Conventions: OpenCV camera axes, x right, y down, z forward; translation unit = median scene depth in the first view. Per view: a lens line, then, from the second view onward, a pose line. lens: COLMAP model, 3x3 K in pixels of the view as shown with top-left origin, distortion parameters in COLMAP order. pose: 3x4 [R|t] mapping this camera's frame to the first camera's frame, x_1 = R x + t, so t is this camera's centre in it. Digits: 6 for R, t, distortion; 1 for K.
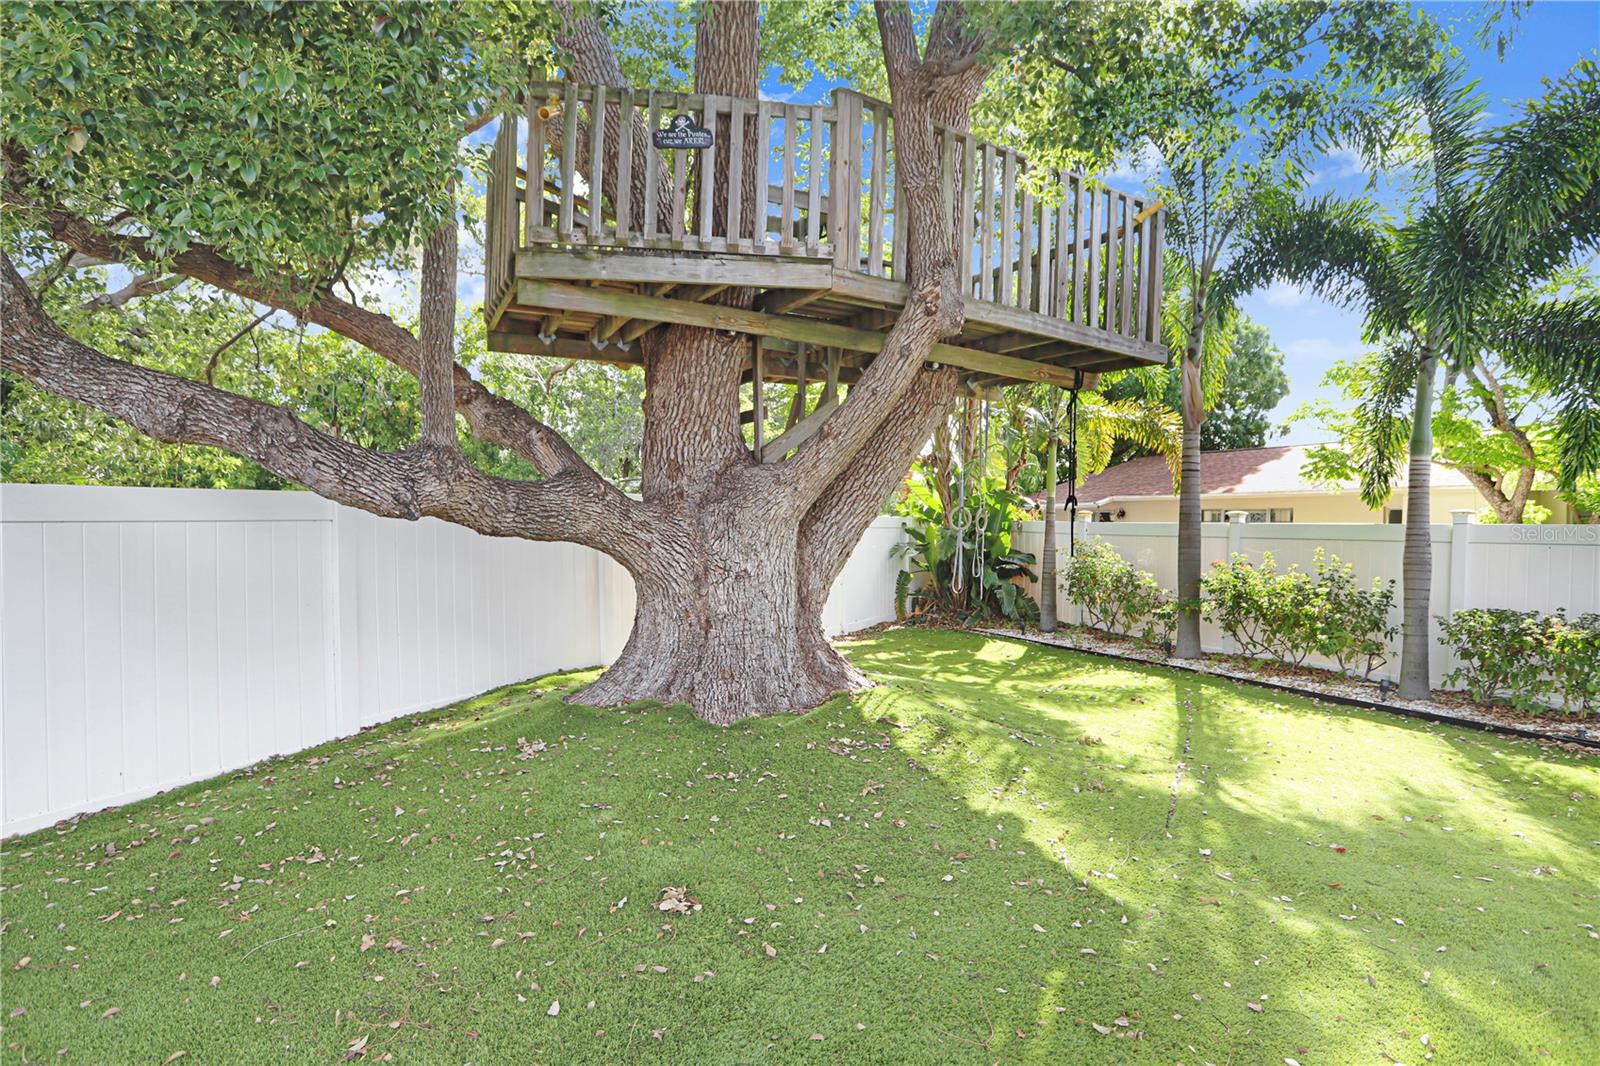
lens RADIAL K [[837.1, 0, 790.5], [0, 837.1, 535.6], [0, 0, 1]] dist [-0.068753, 0.029903]
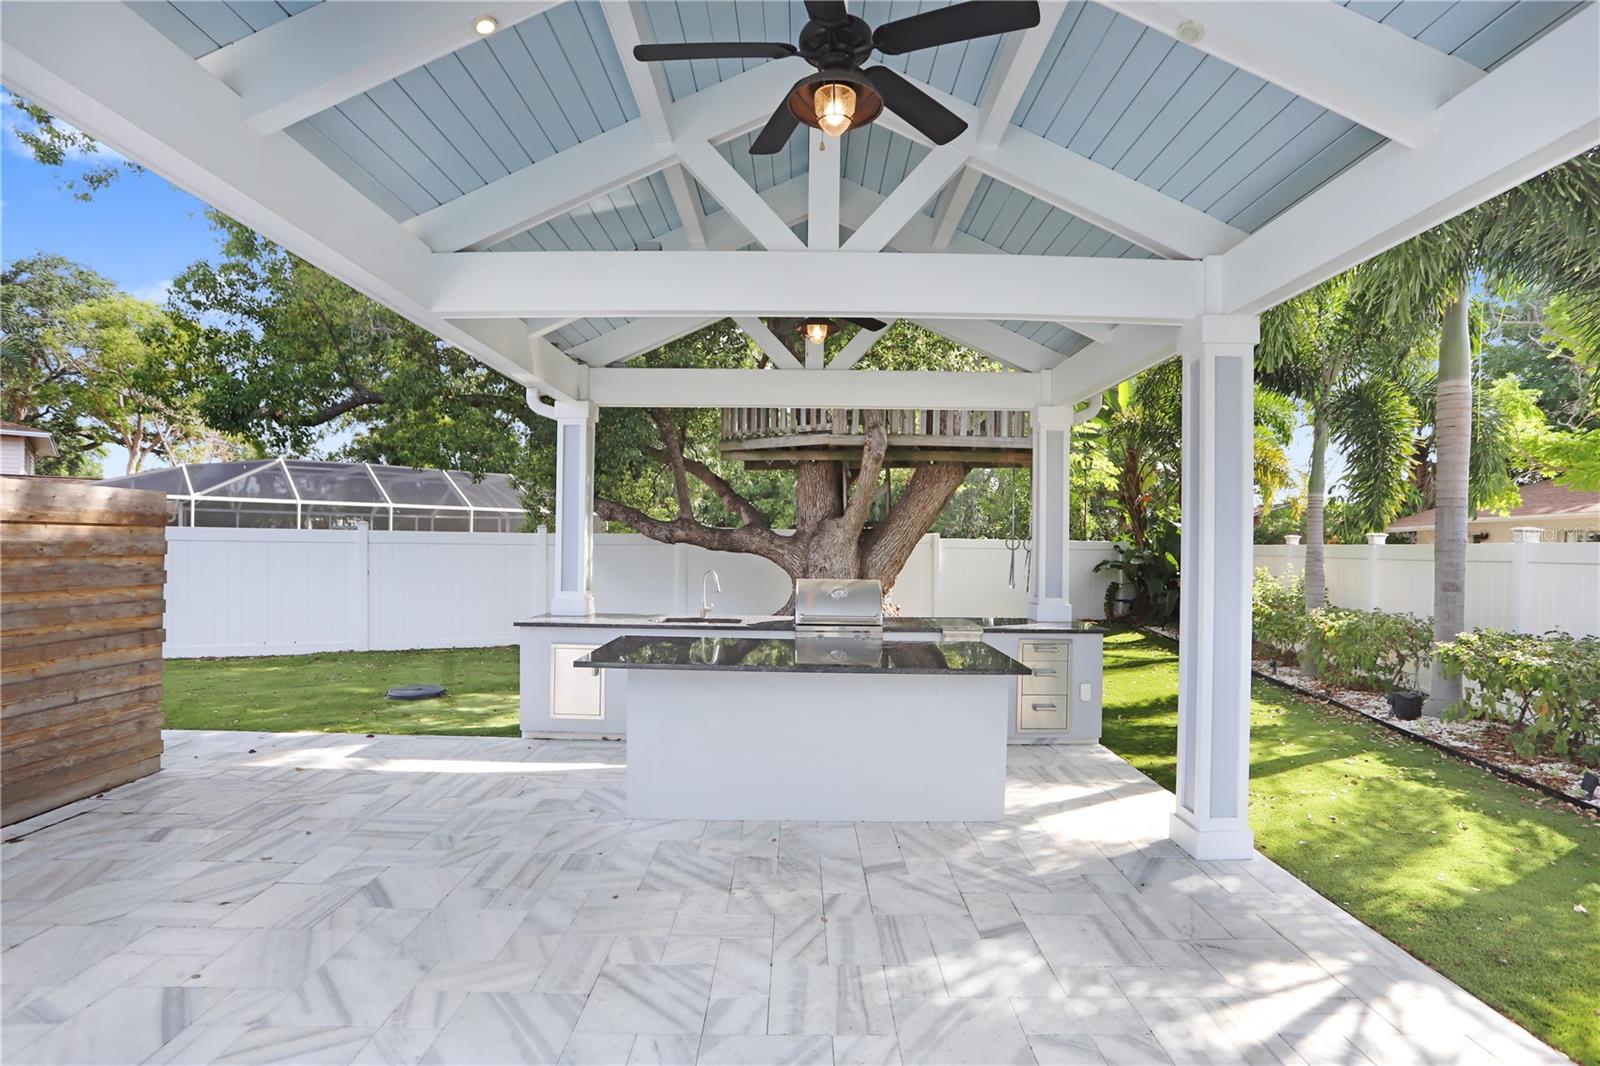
lens RADIAL K [[790.9, 0, 782.6], [0, 790.9, 530.9], [0, 0, 1]] dist [-0.067961, 0.025364]
pose [[0.772814, -0.011318, -0.634532, 0.889669], [-0.011405, 0.999432, -0.031716, 0.010717], [0.634530, 0.031747, 0.772246, -0.508944]]
